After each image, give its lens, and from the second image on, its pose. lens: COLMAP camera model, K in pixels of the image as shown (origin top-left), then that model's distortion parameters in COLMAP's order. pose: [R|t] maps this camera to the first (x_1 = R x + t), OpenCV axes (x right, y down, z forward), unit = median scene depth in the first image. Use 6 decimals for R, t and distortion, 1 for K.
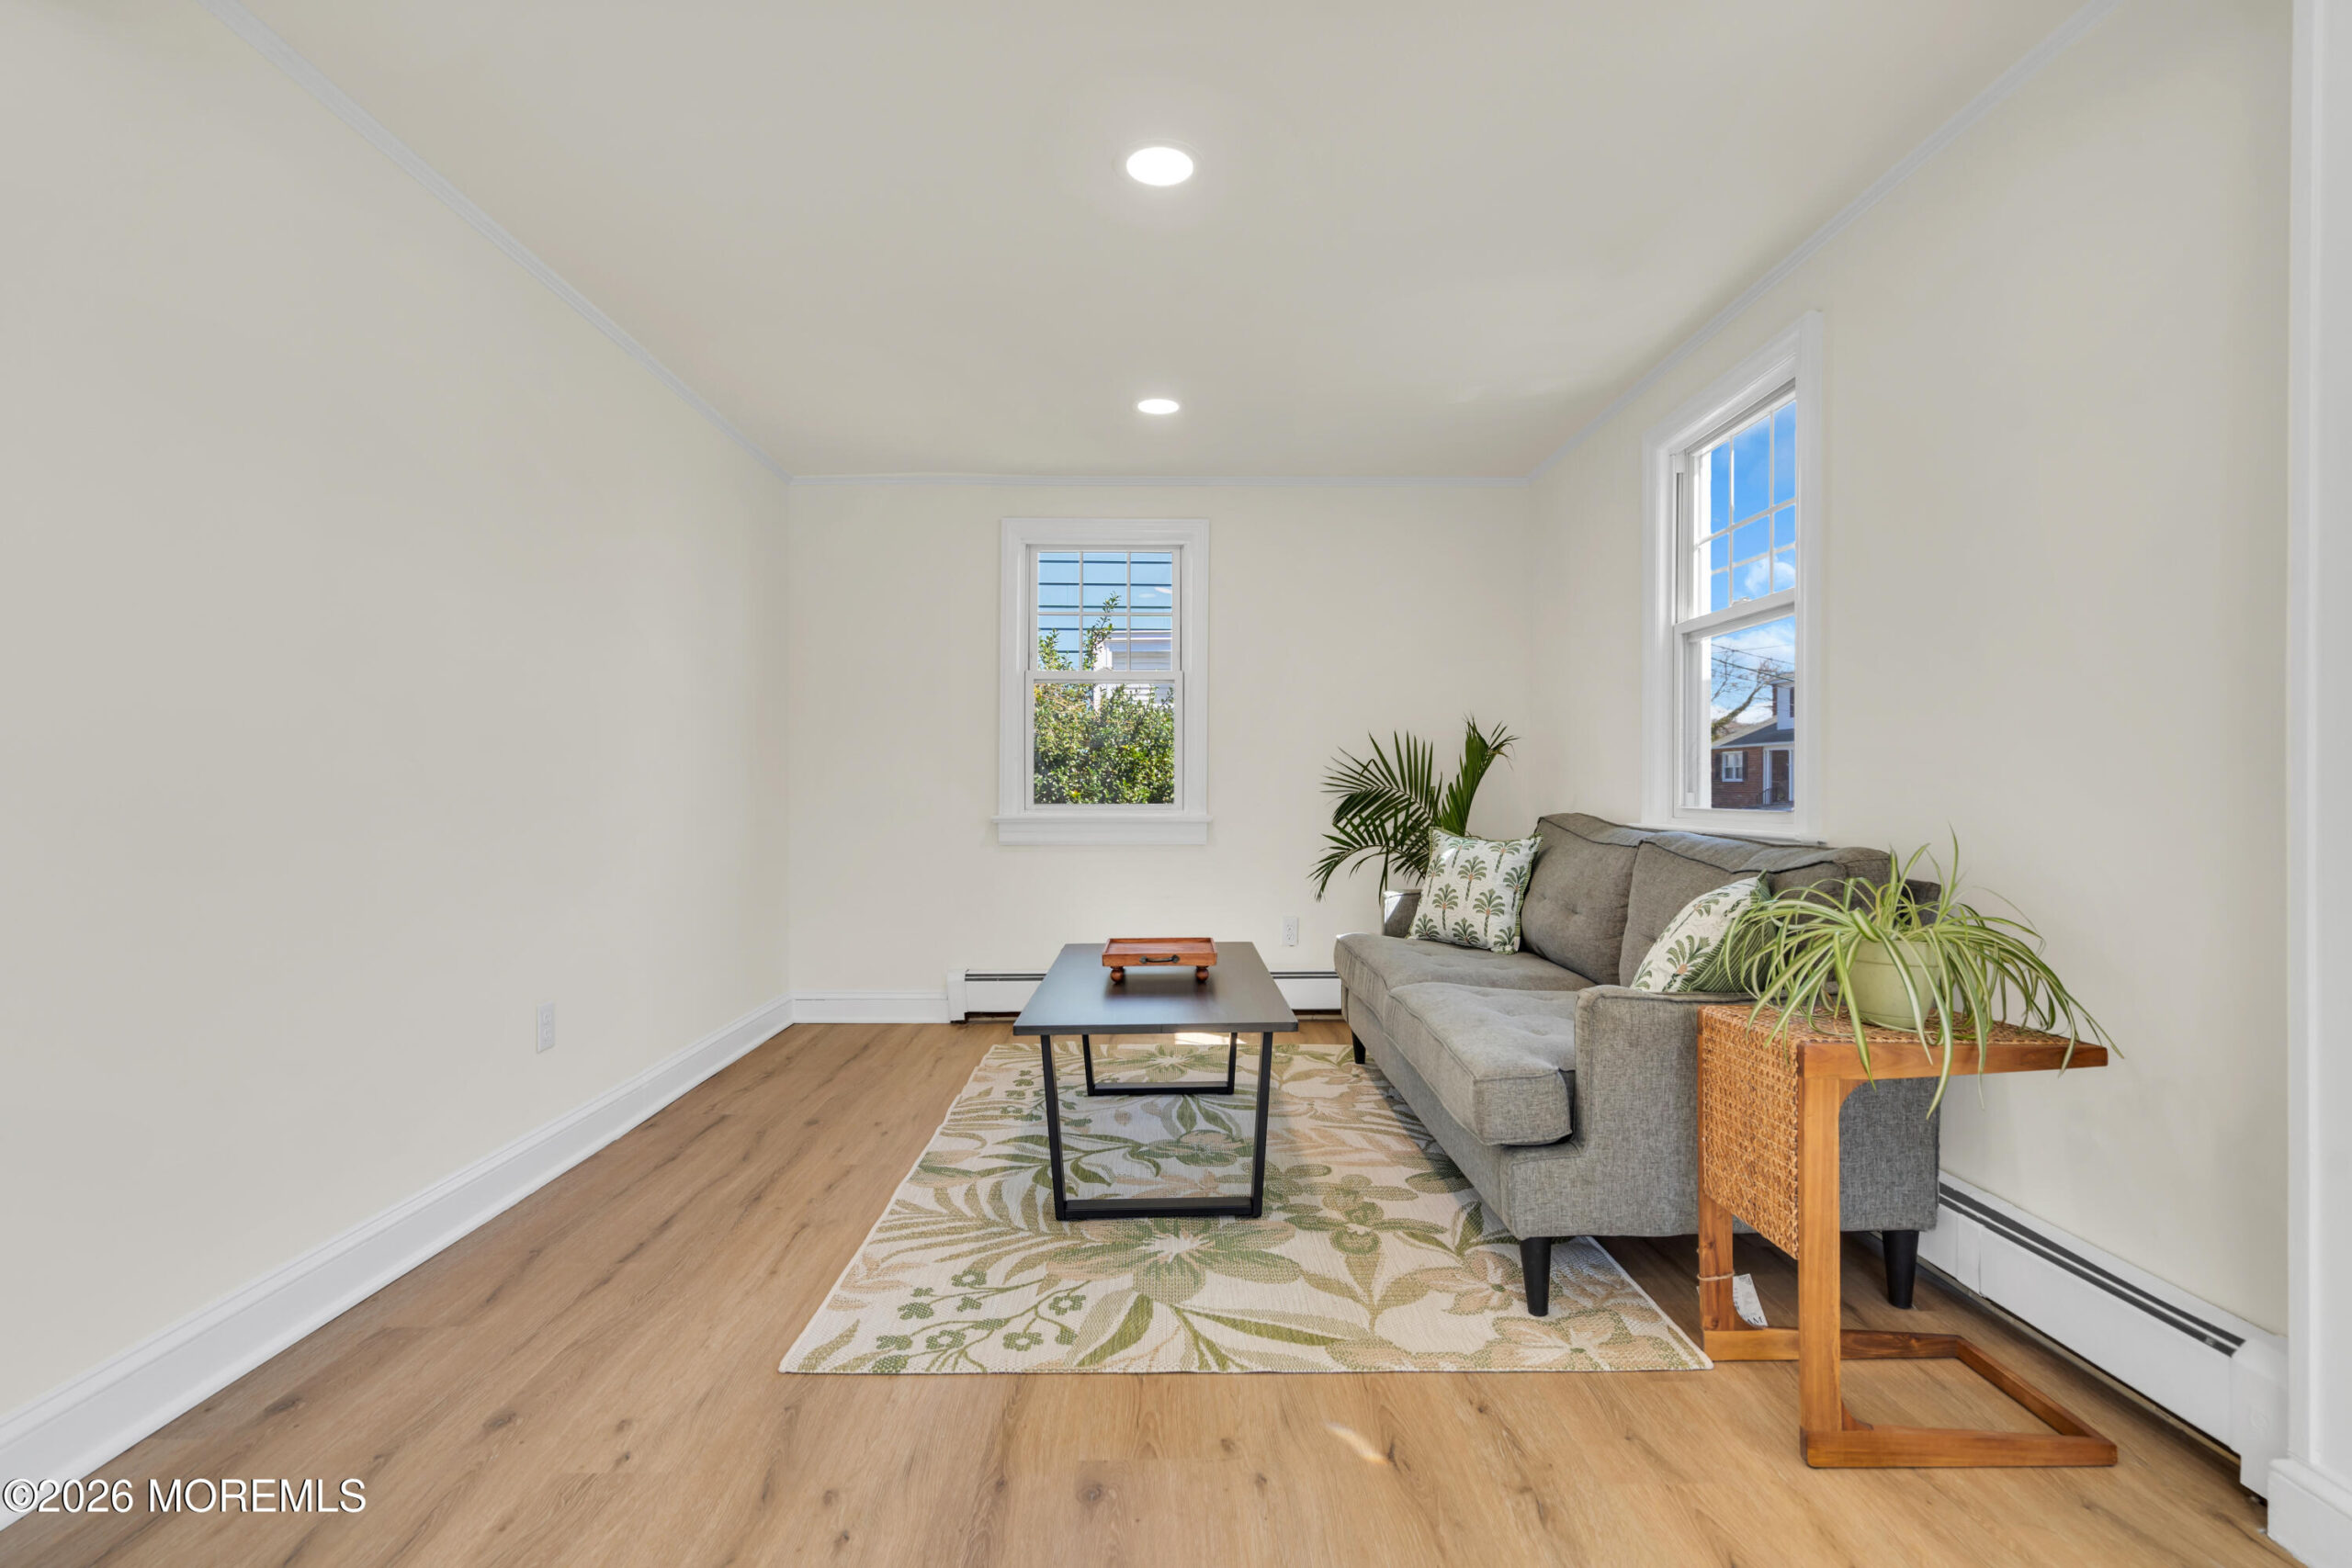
lens RADIAL K [[1066.8, 0, 1184.0], [0, 1066.8, 782.5], [0, 0, 1]] dist [0.000469, 0.003380]
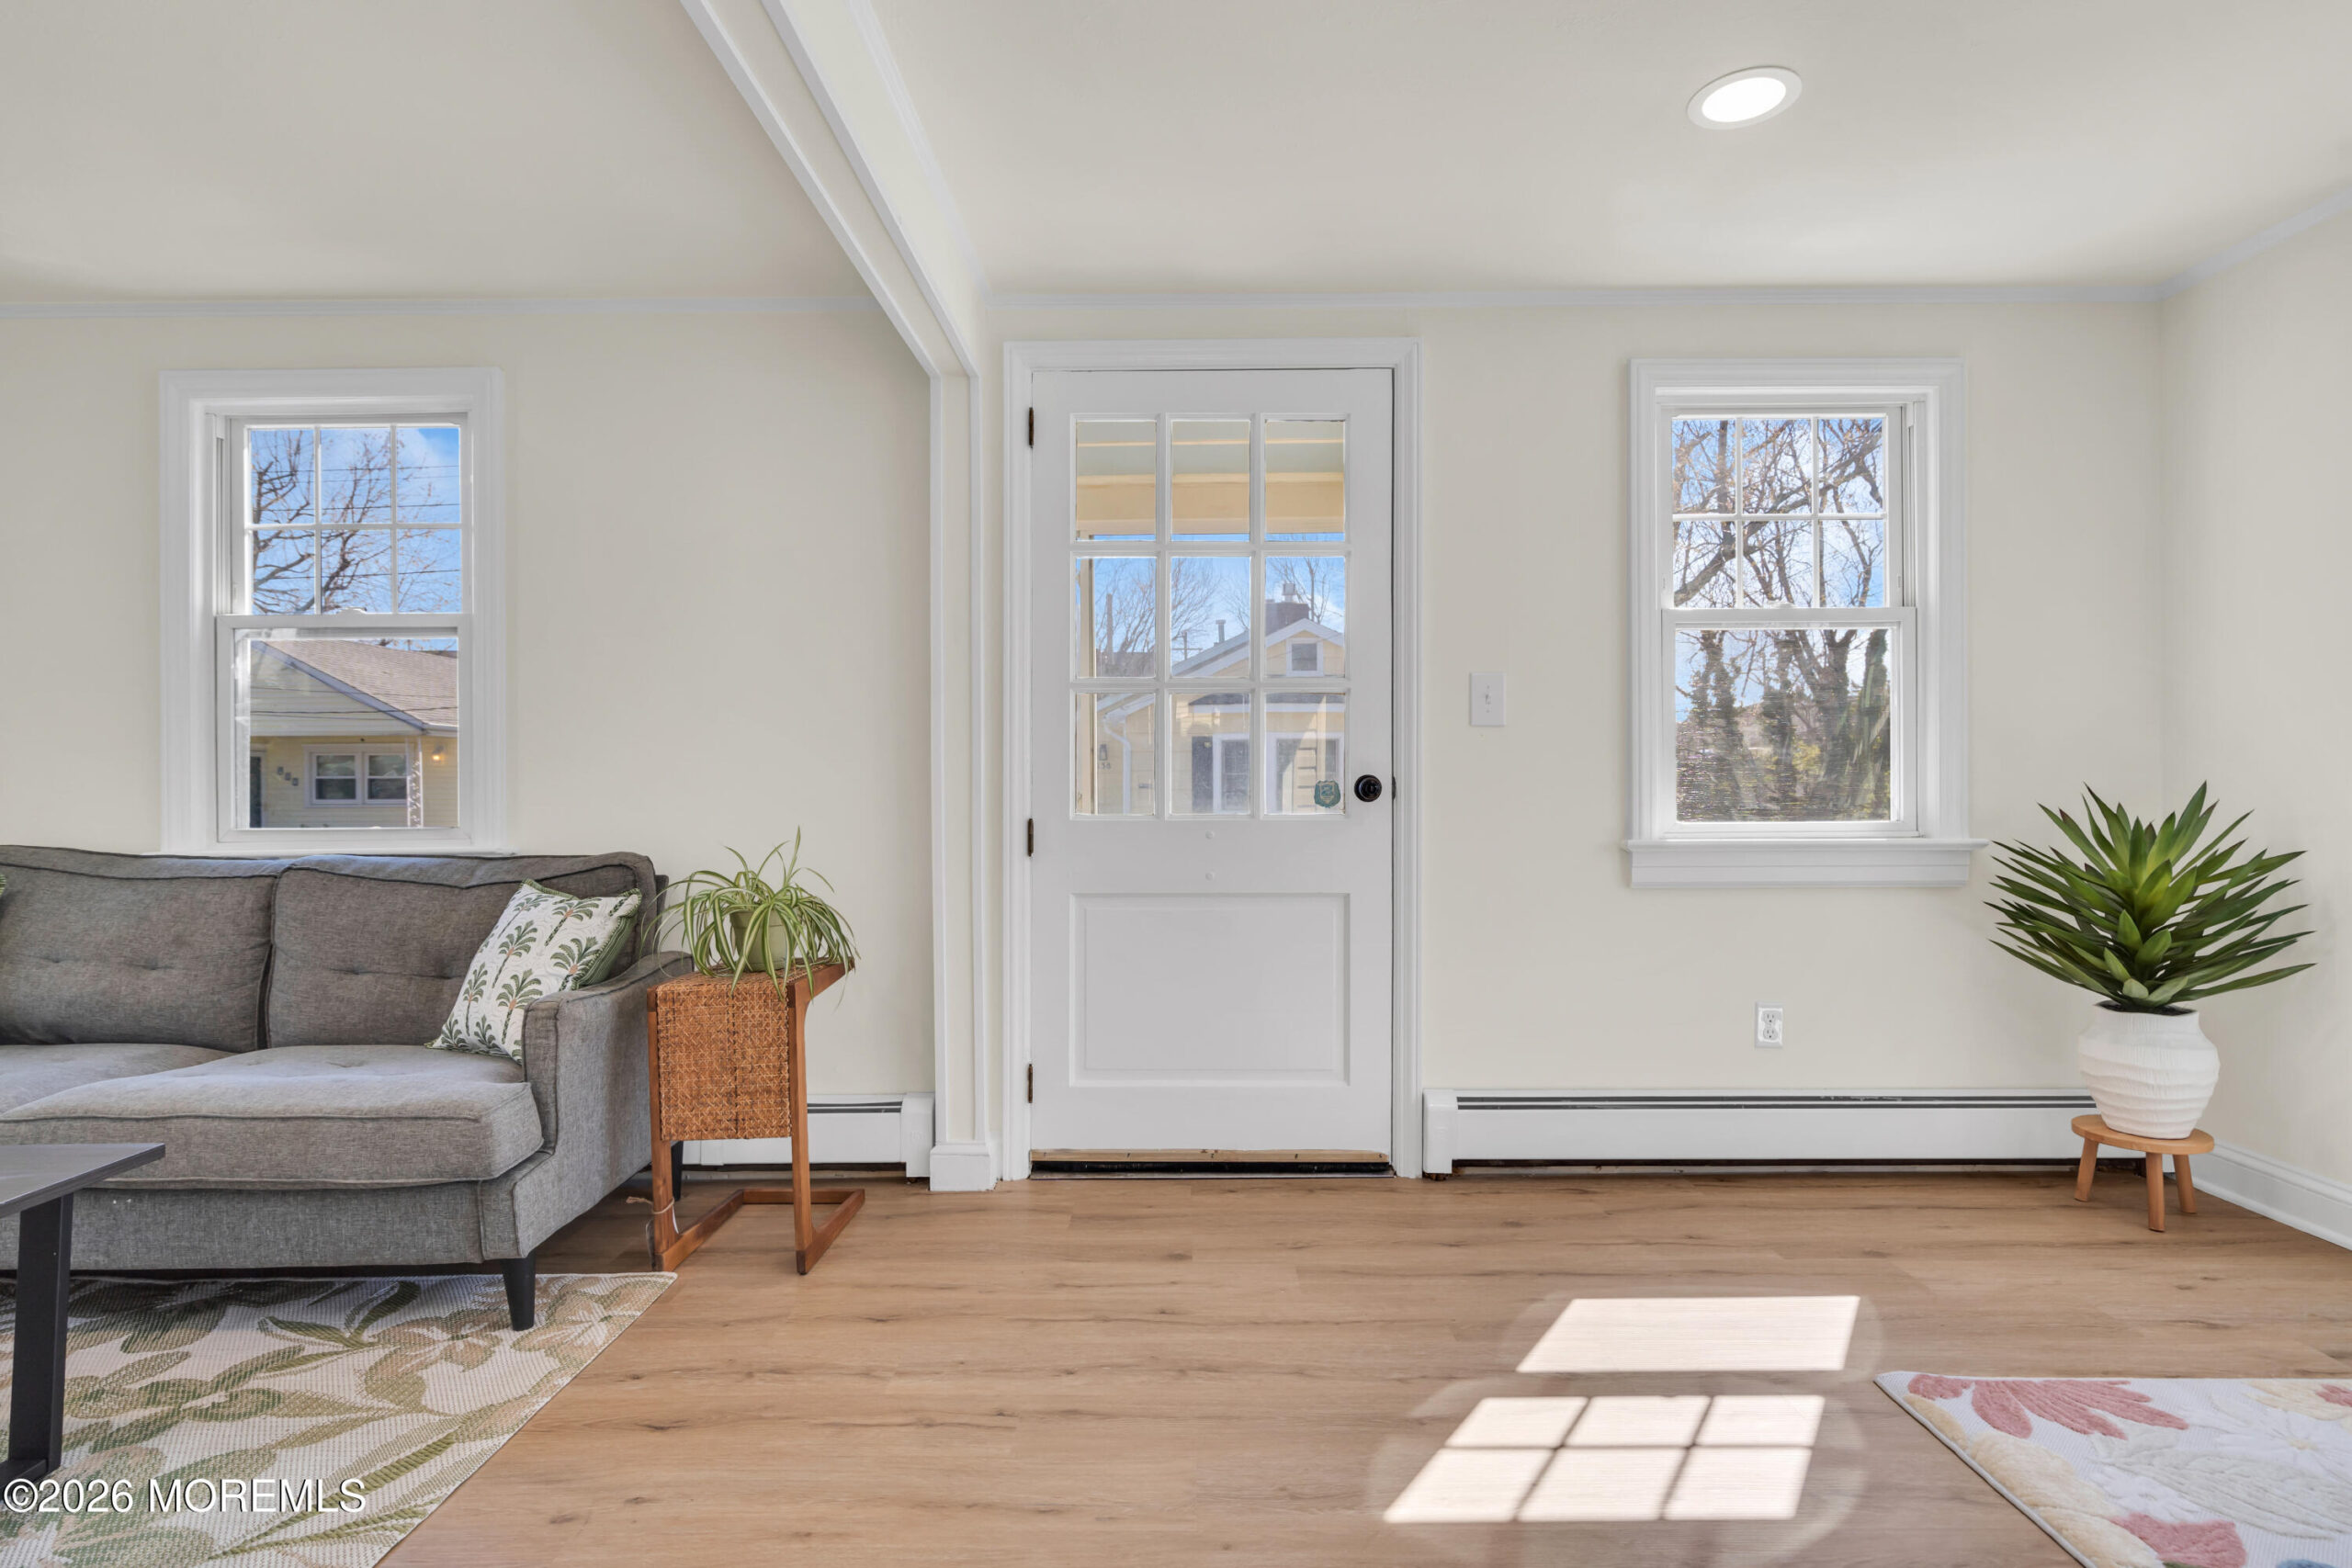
lens RADIAL K [[1216.7, 0, 1183.1], [0, 1216.7, 783.7], [0, 0, 1]] dist [0.001097, 0.002303]
pose [[0.025463, 0.000726, 0.999676, -0.679633], [0.005531, 0.999984, -0.000867, -0.011733], [-0.999660, 0.005551, 0.025458, 0.289302]]
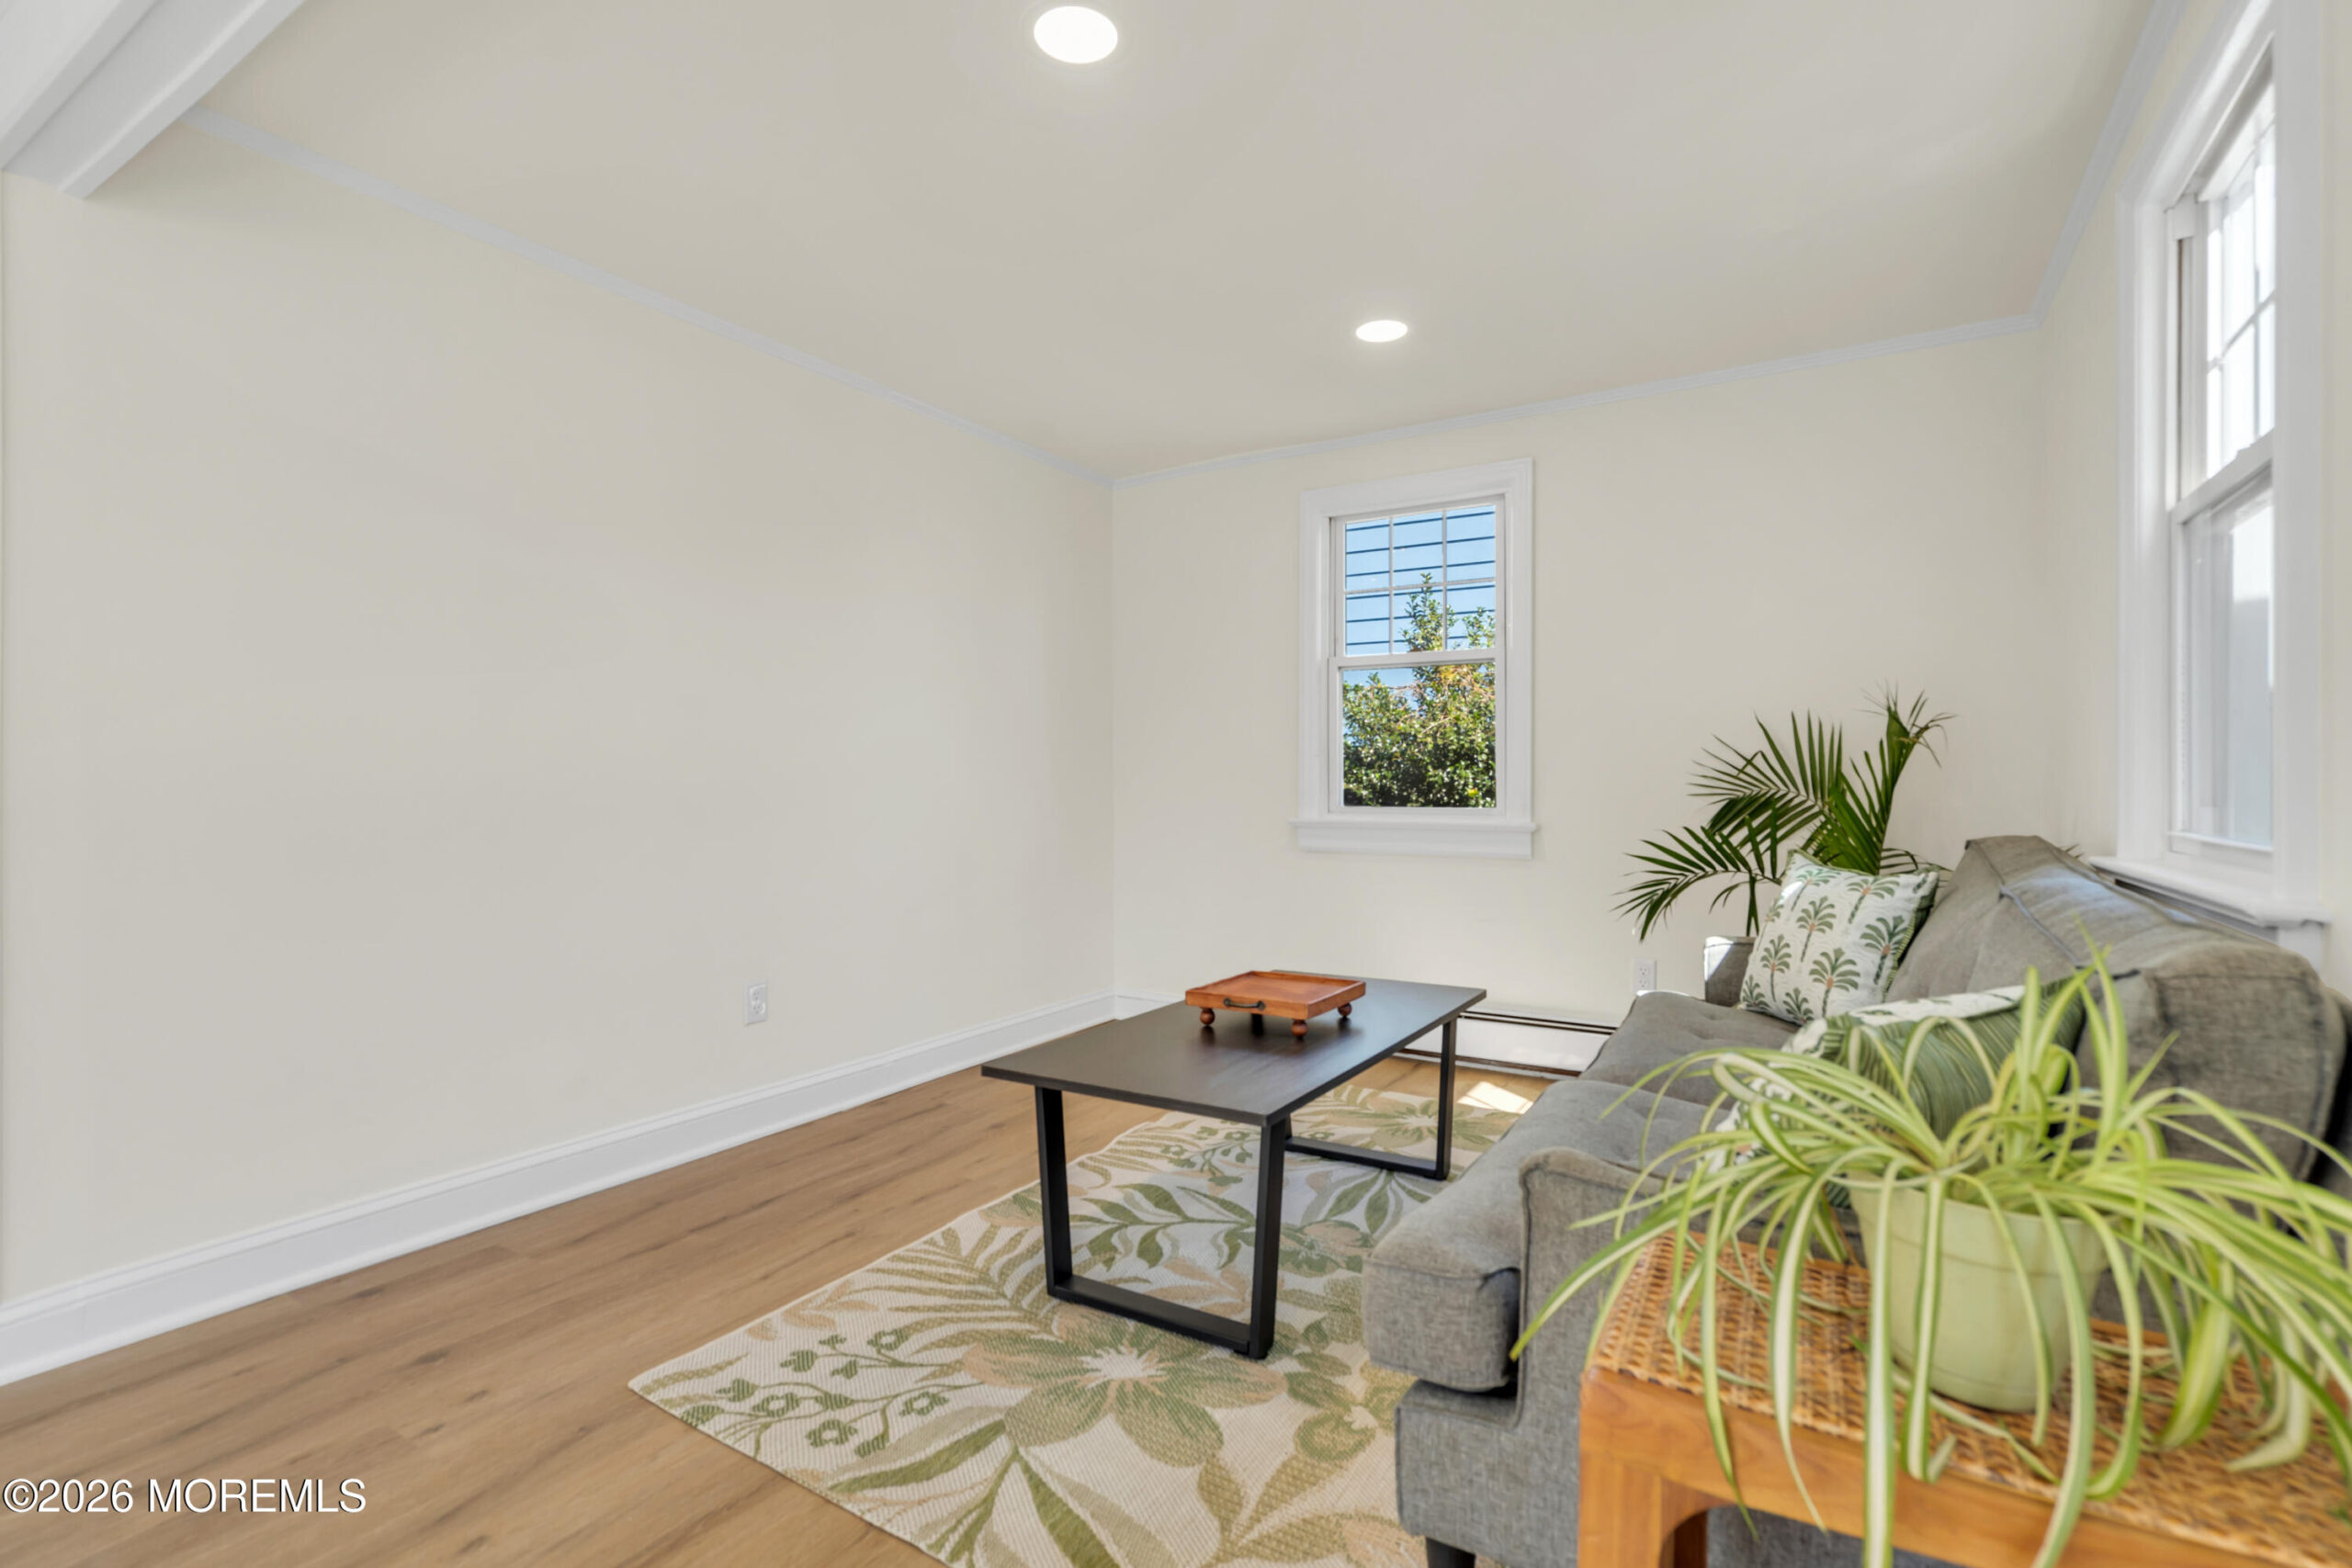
lens RADIAL K [[1066.8, 0, 1185.4], [0, 1066.8, 773.2], [0, 0, 1]] dist [0.000469, 0.003380]
pose [[0.839232, -0.004819, -0.543752, 0.455899], [0.004543, 0.999988, -0.001851, -0.012735], [0.543754, -0.000917, 0.839244, 0.337583]]
